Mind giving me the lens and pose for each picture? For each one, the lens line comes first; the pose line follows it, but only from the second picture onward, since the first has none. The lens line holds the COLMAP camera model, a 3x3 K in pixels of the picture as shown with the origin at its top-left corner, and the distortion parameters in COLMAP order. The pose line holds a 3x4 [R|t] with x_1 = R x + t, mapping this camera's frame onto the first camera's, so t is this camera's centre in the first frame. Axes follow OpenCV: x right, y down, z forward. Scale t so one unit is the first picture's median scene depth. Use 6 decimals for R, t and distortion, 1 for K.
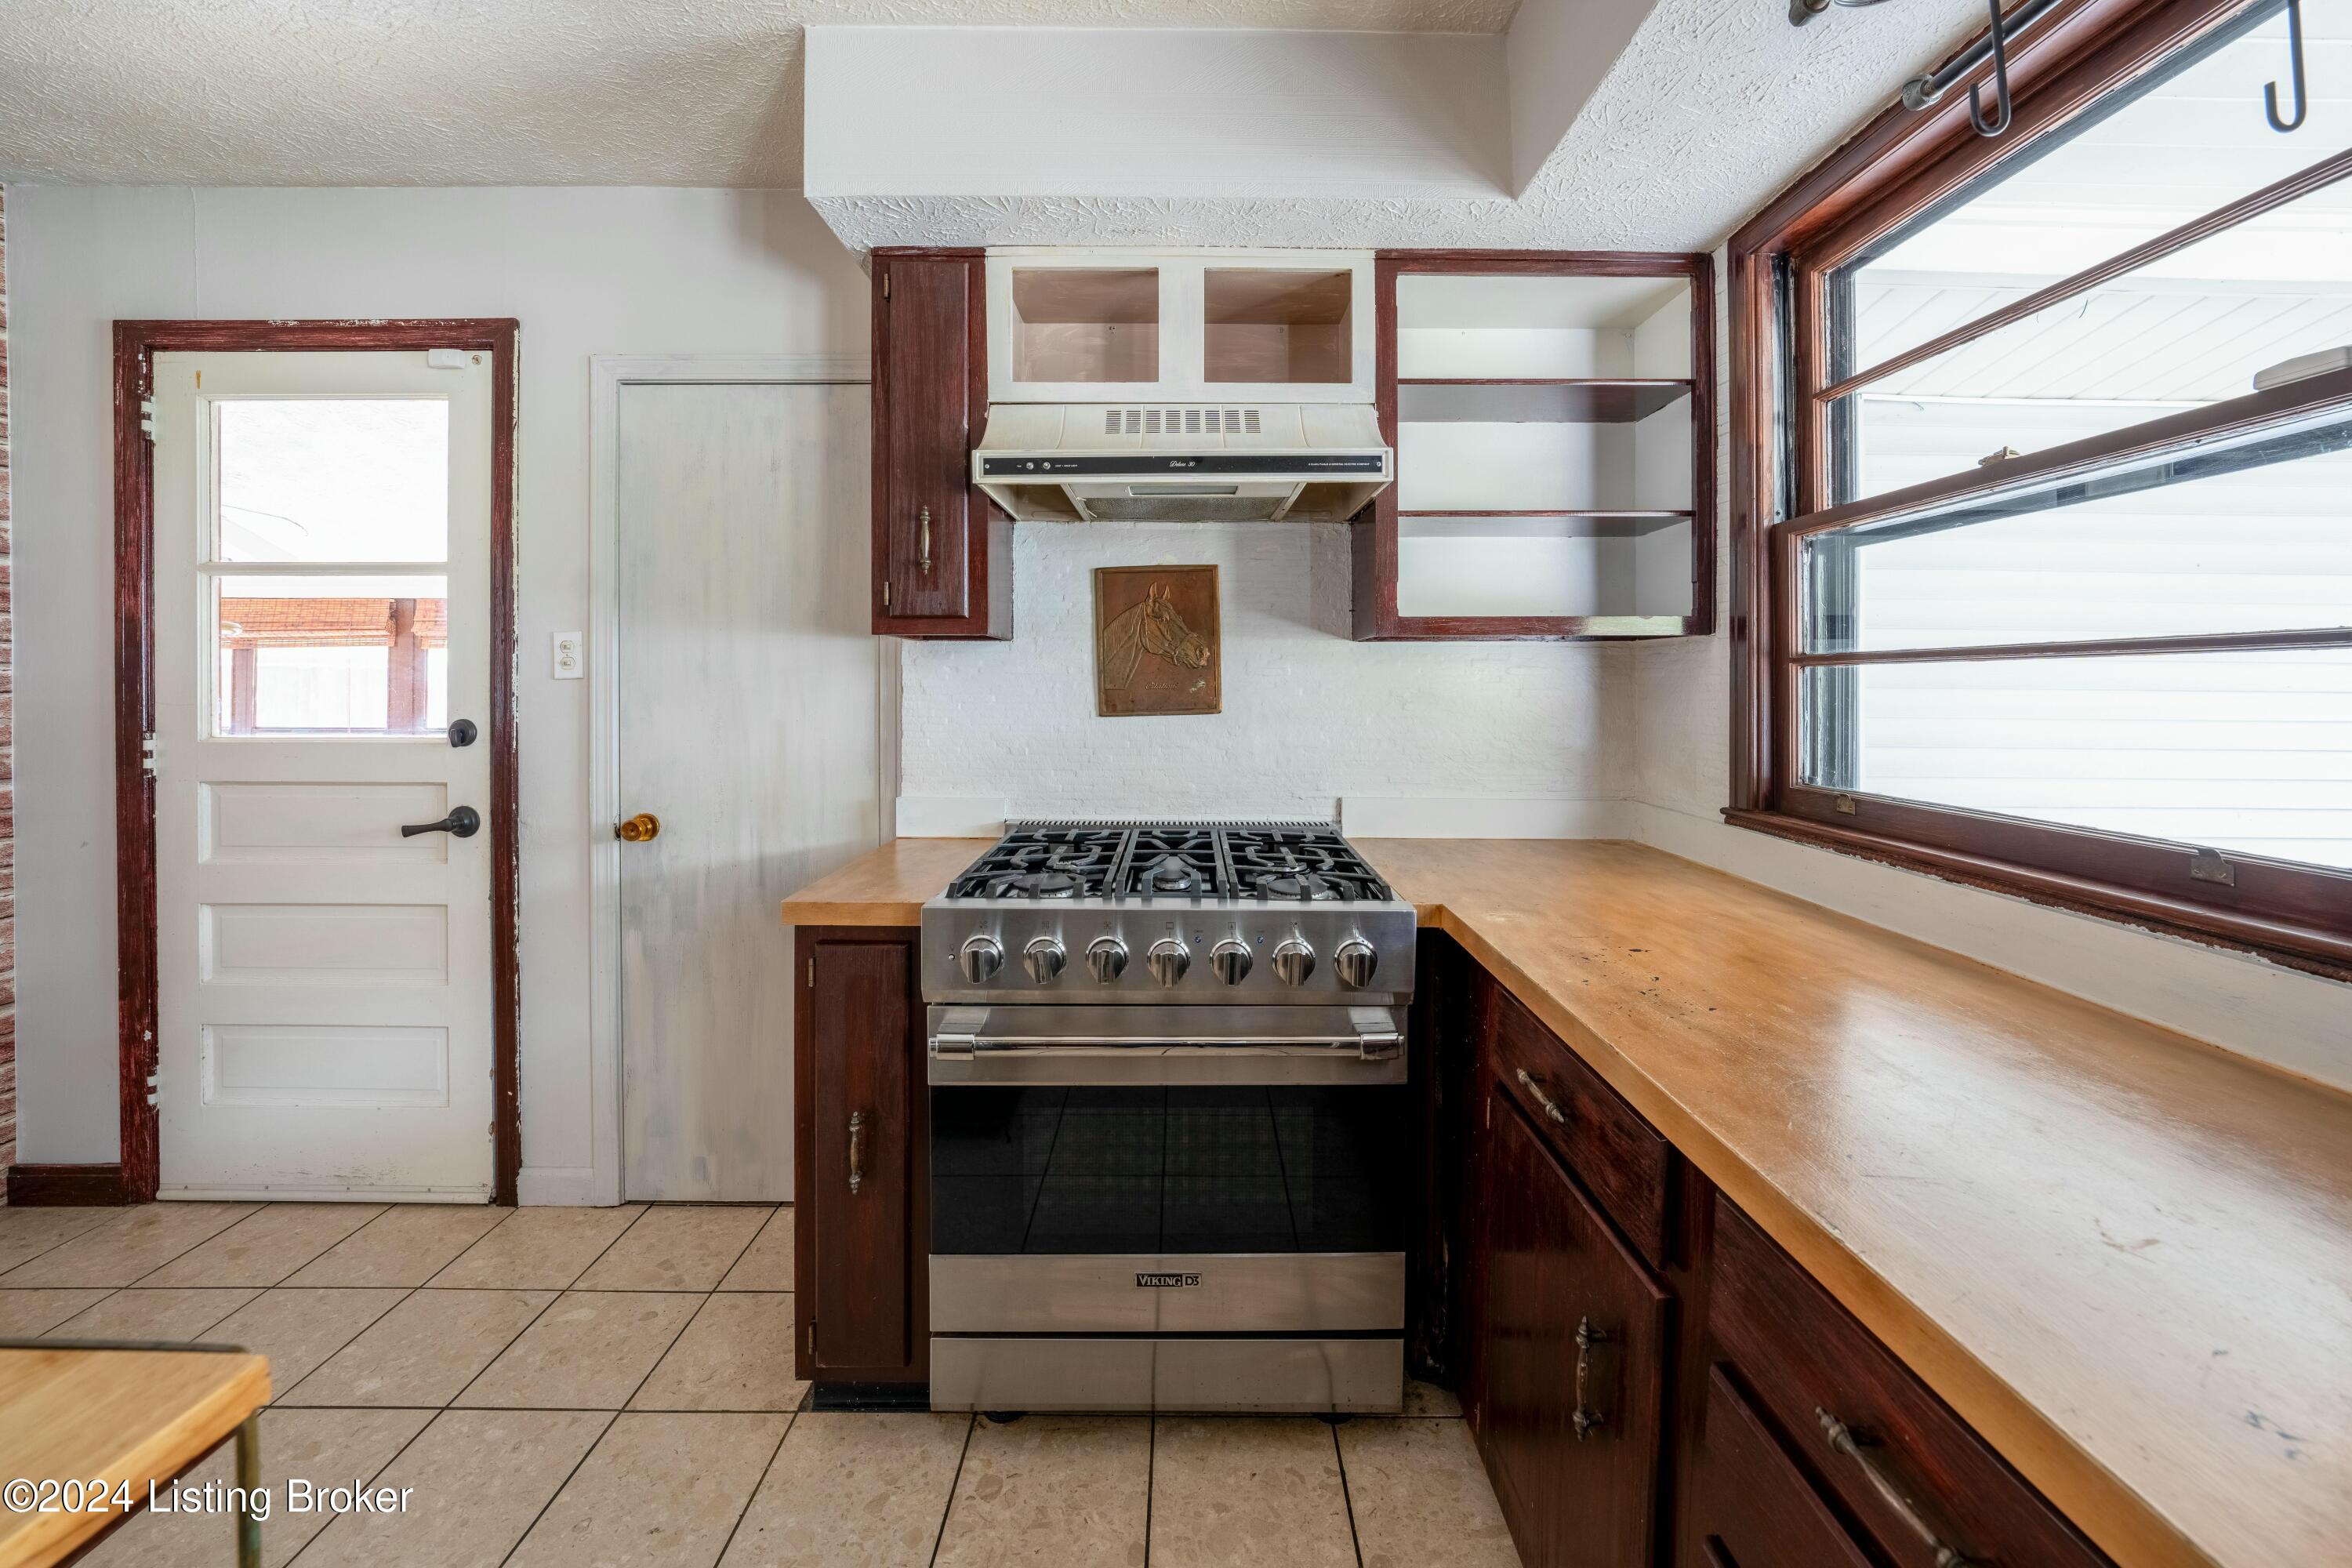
lens RADIAL K [[883.3, 0, 1185.0], [0, 883.3, 684.1], [0, 0, 1]] dist [-0.029976, 0.007182]
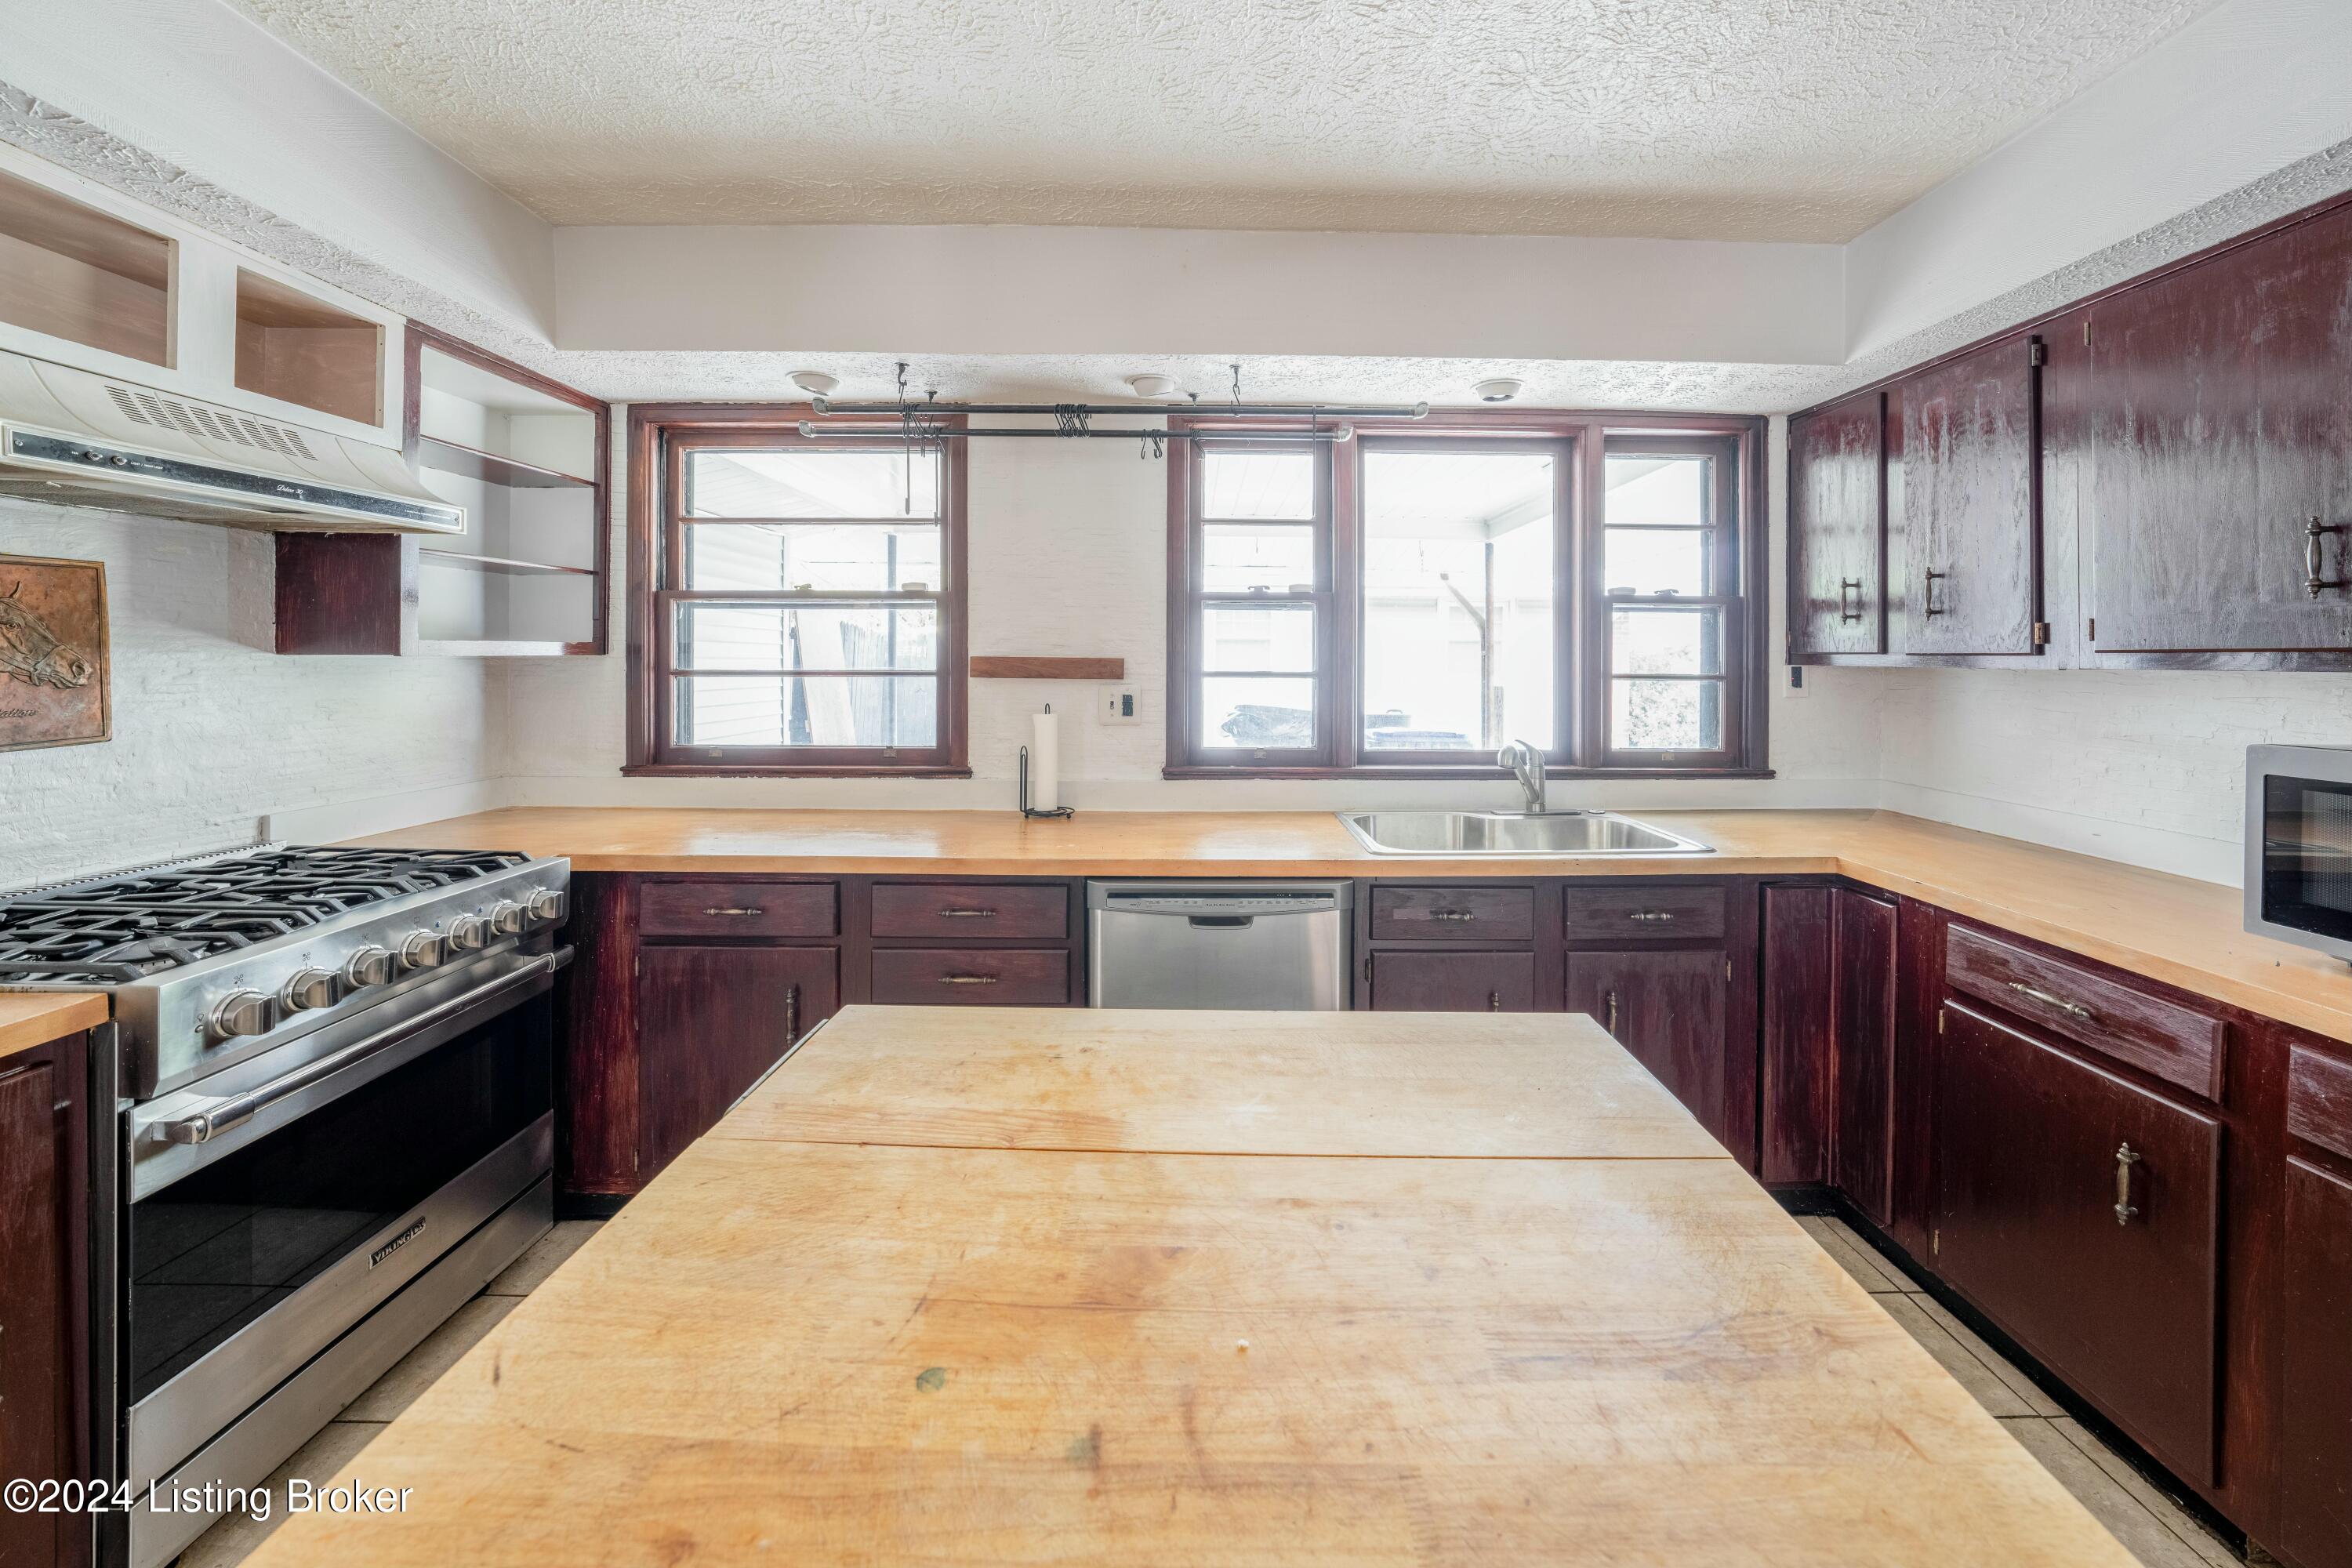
lens RADIAL K [[854.0, 0, 1231.3], [0, 854.0, 671.0], [0, 0, 1]] dist [-0.013815, 0.000137]
pose [[-0.038041, -0.018058, 0.999113, -0.915199], [-0.004158, 0.999831, 0.017913, -0.060160], [-0.999268, -0.003473, -0.038110, -0.028373]]
